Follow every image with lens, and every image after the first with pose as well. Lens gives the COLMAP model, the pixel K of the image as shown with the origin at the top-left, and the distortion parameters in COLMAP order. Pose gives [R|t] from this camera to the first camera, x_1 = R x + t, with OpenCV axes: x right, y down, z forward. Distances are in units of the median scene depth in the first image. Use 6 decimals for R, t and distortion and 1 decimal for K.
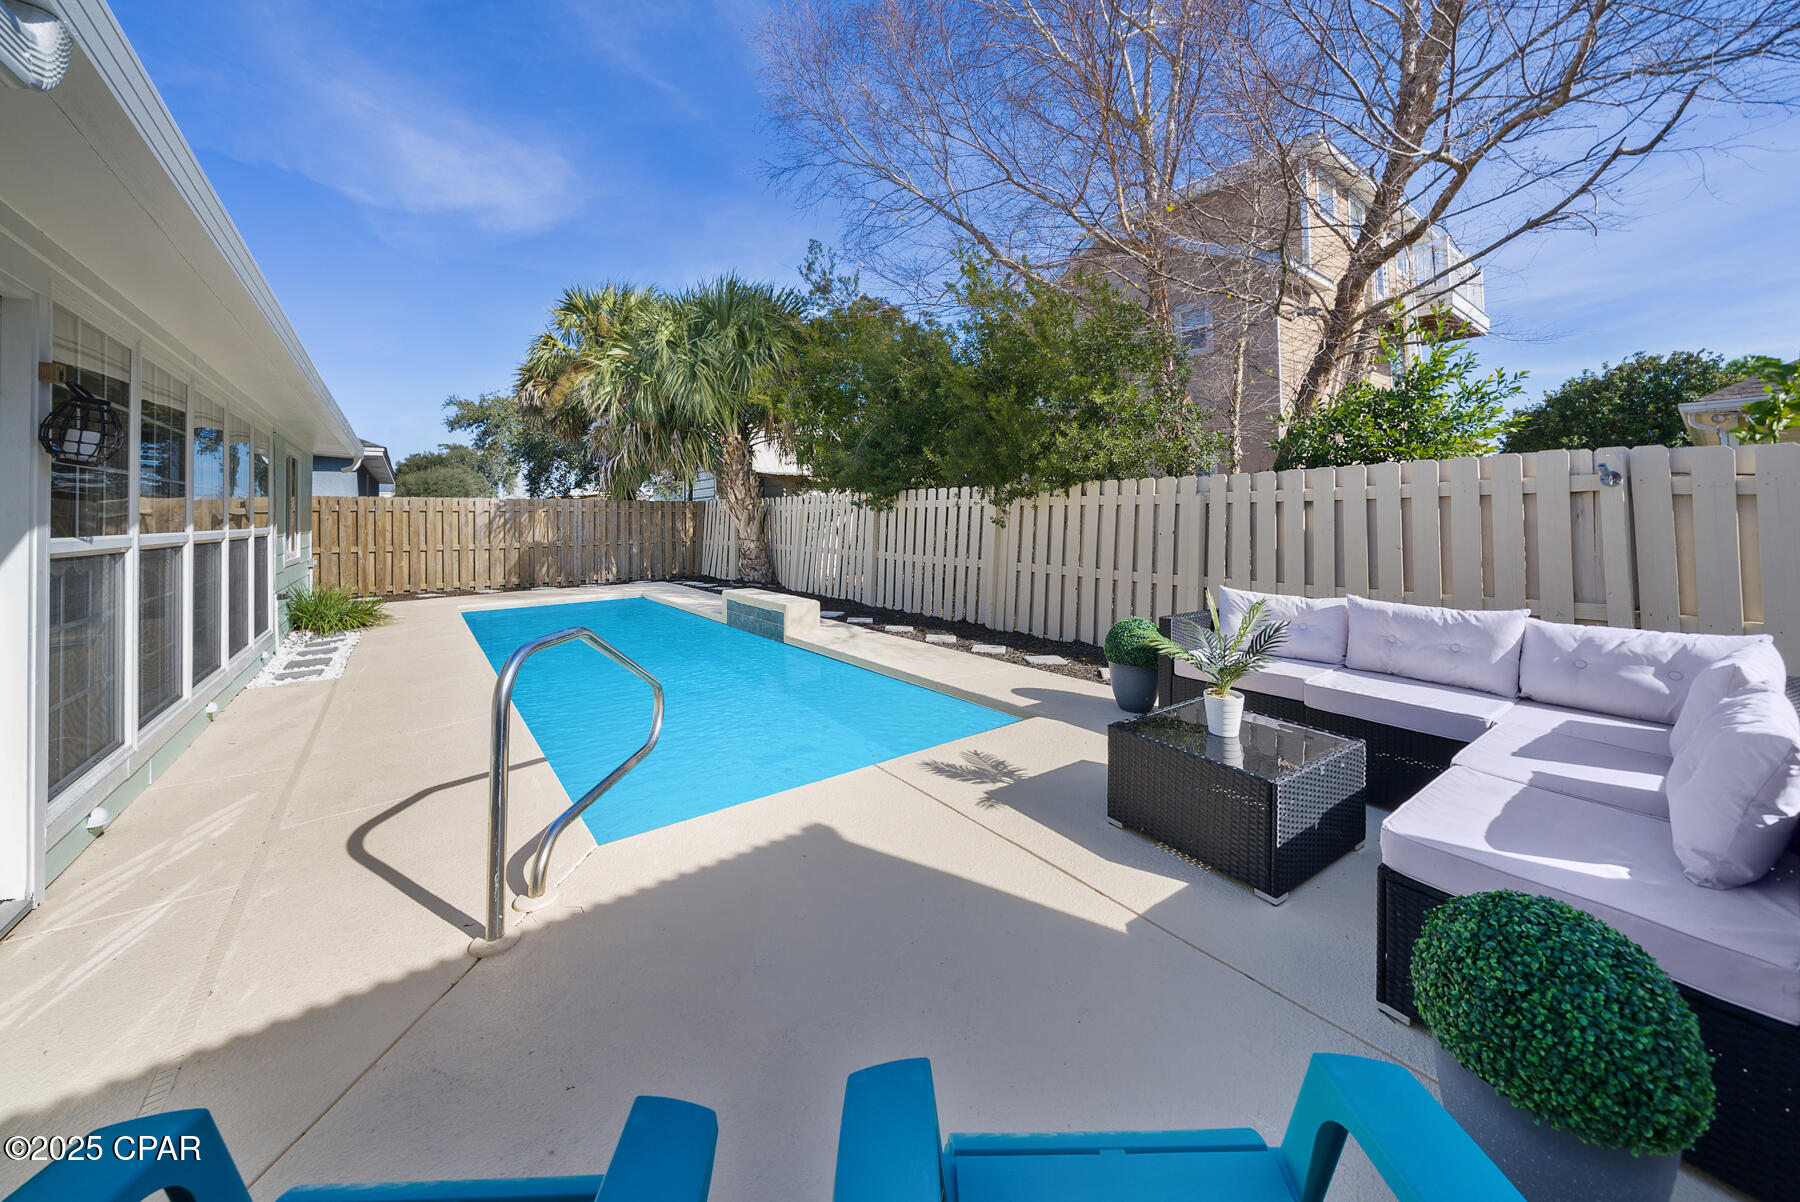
lens RADIAL K [[651.5, 0, 912.2], [0, 651.5, 513.4], [0, 0, 1]] dist [-0.009123, -0.000041]
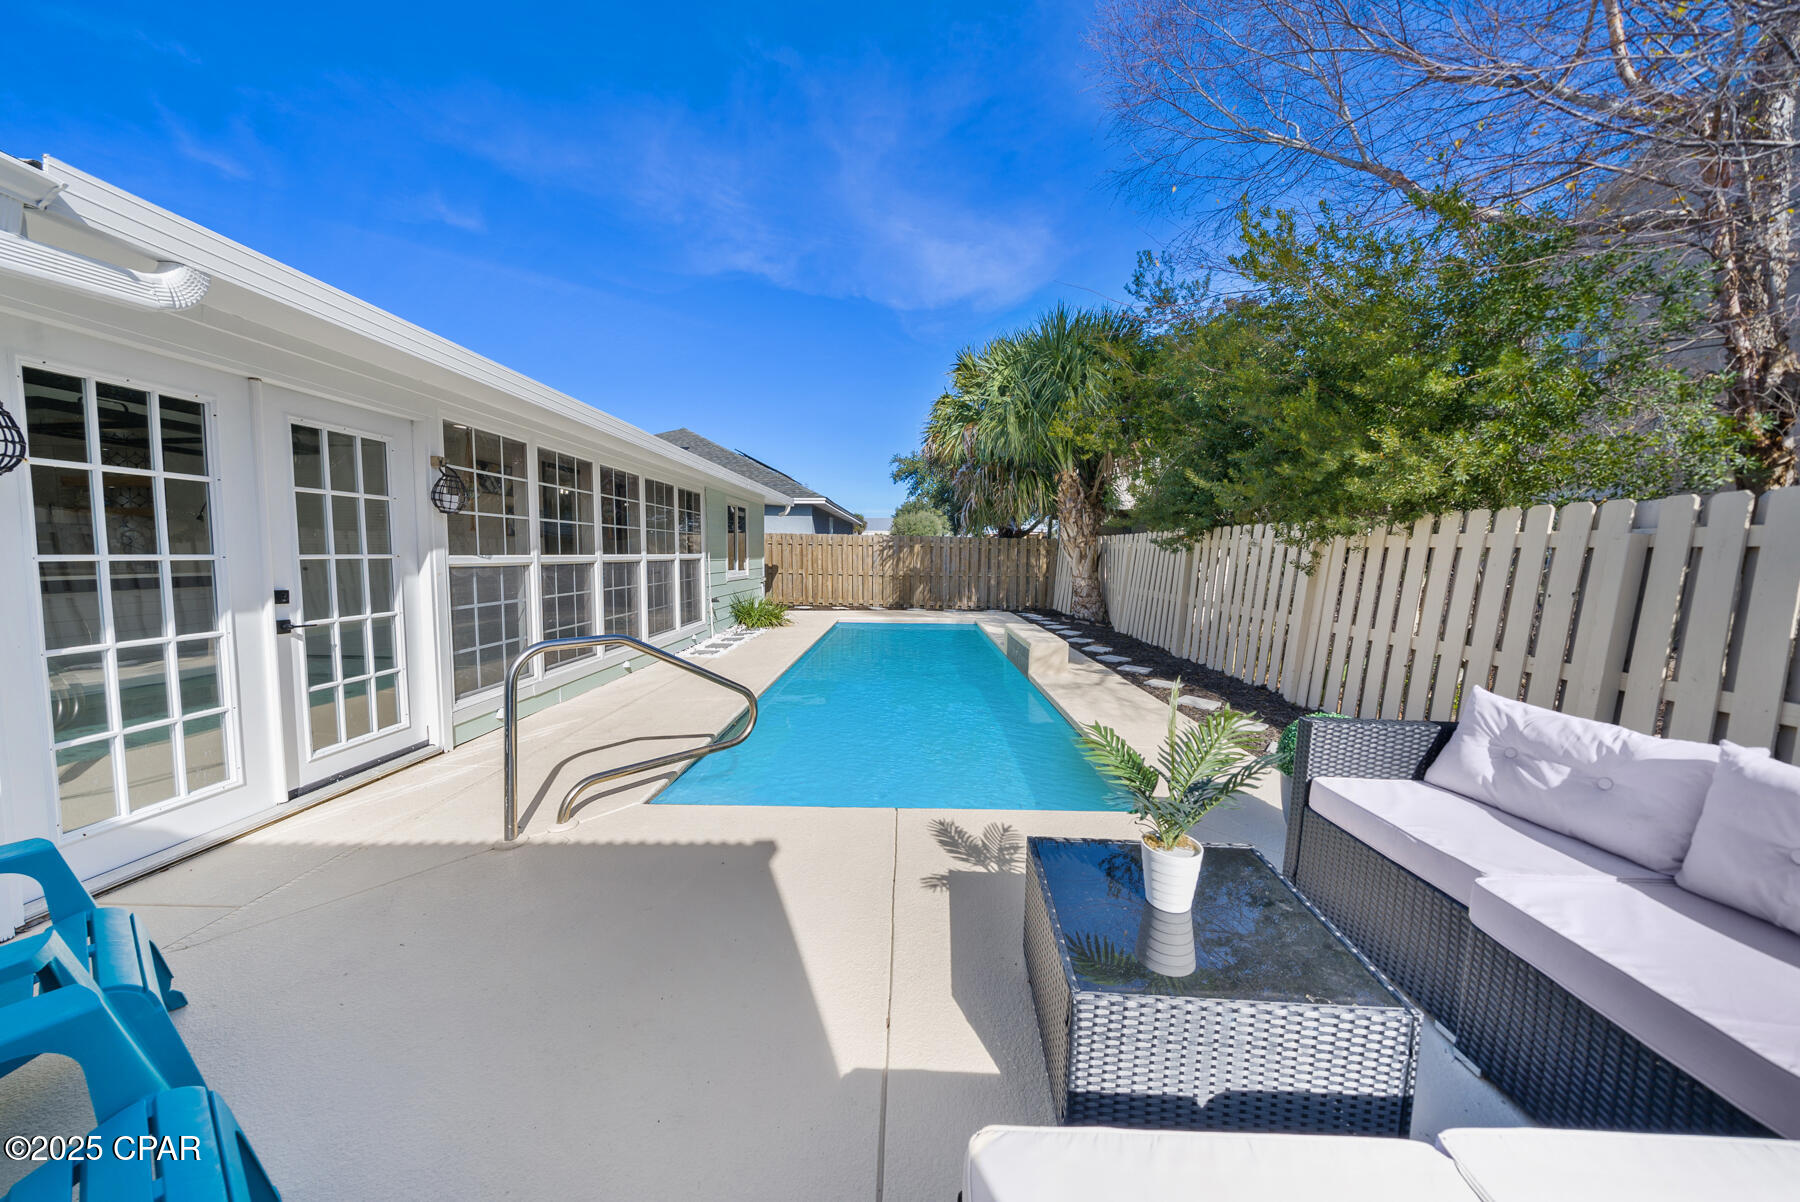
lens RADIAL K [[621.4, 0, 901.4], [0, 621.4, 601.5], [0, 0, 1]] dist [-0.003352, 0.000113]
pose [[0.778587, 0.069226, -0.623707, 0.226631], [-0.018295, 0.995978, 0.087706, -0.002710], [0.627270, -0.056876, 0.776722, 0.131823]]
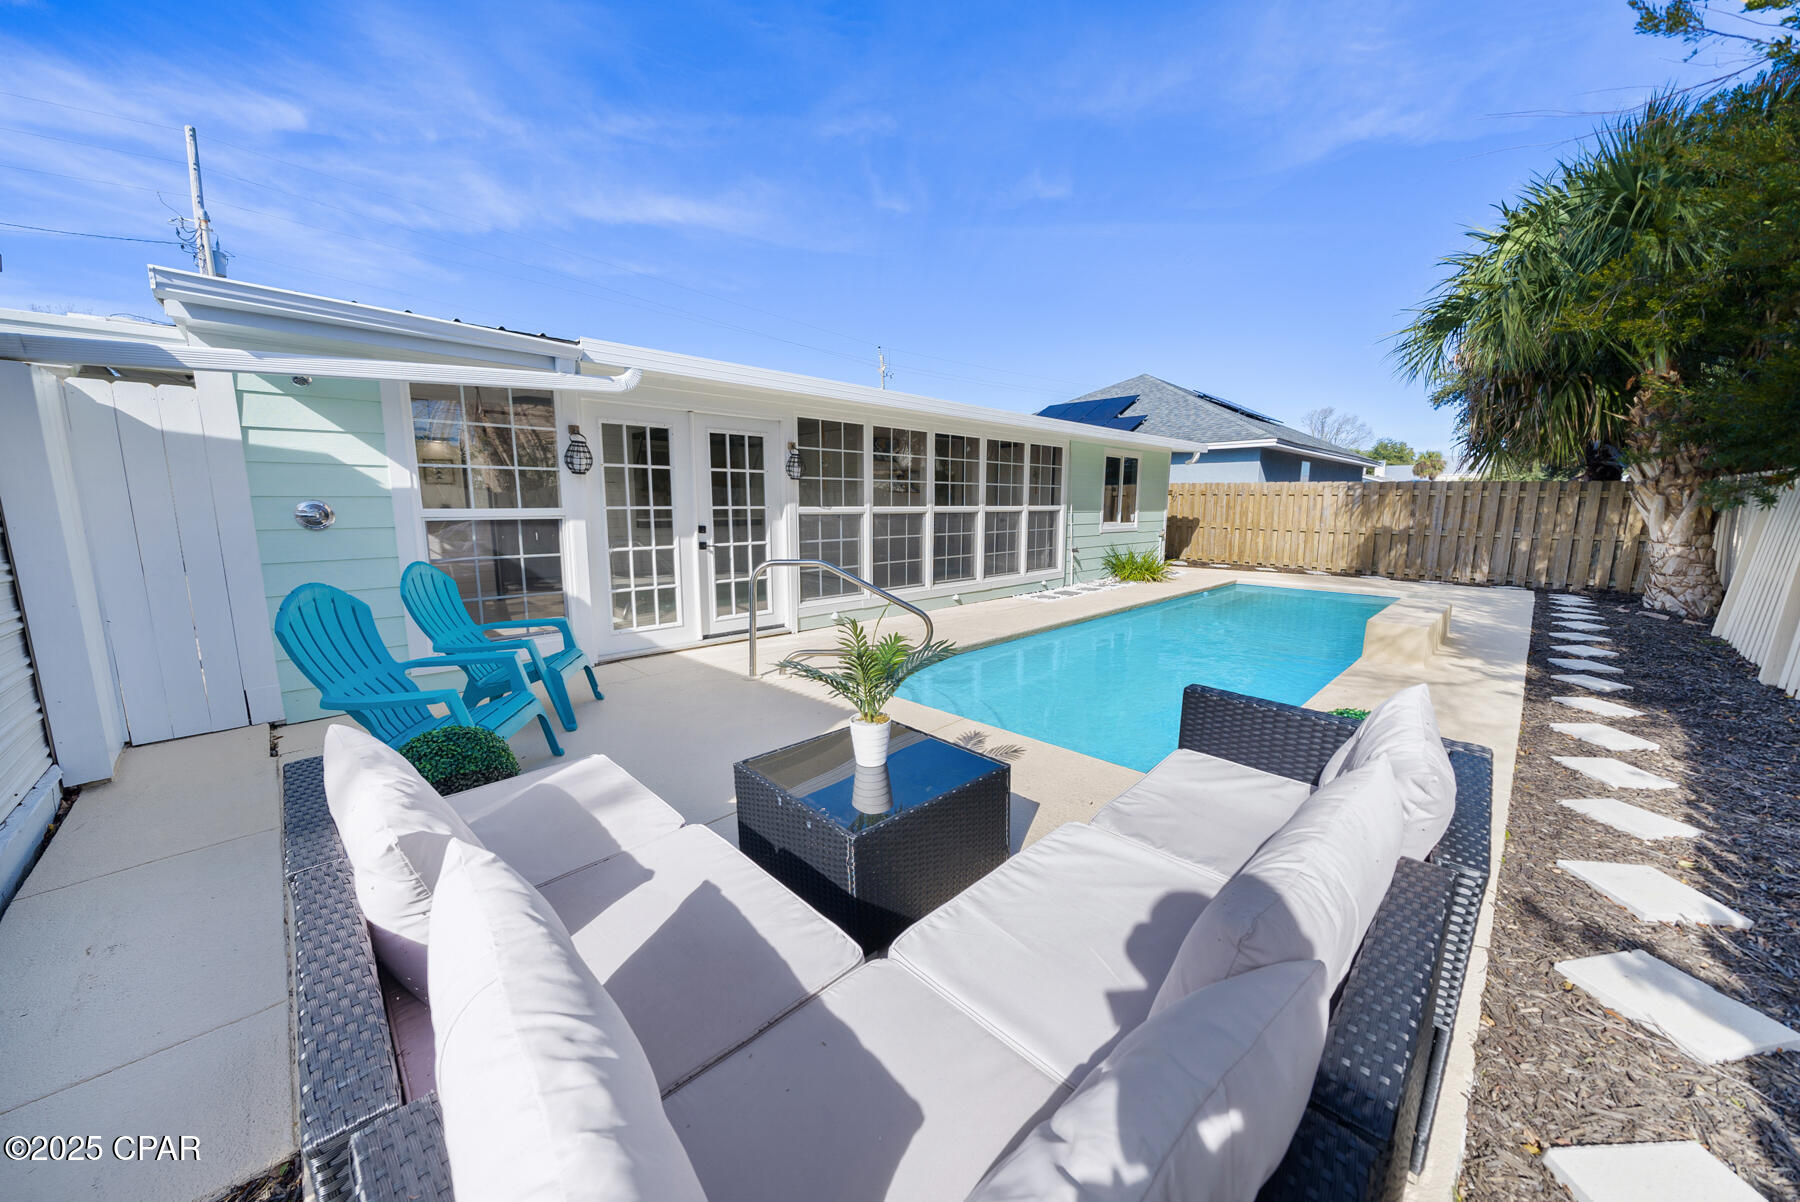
lens RADIAL K [[651.5, 0, 893.6], [0, 651.5, 602.6], [0, 0, 1]] dist [-0.009123, -0.000041]
pose [[0.110731, 0.163527, -0.980305, 0.460850], [-0.001099, 0.986390, 0.164418, -0.004767], [0.993850, -0.017129, 0.109404, 0.329536]]
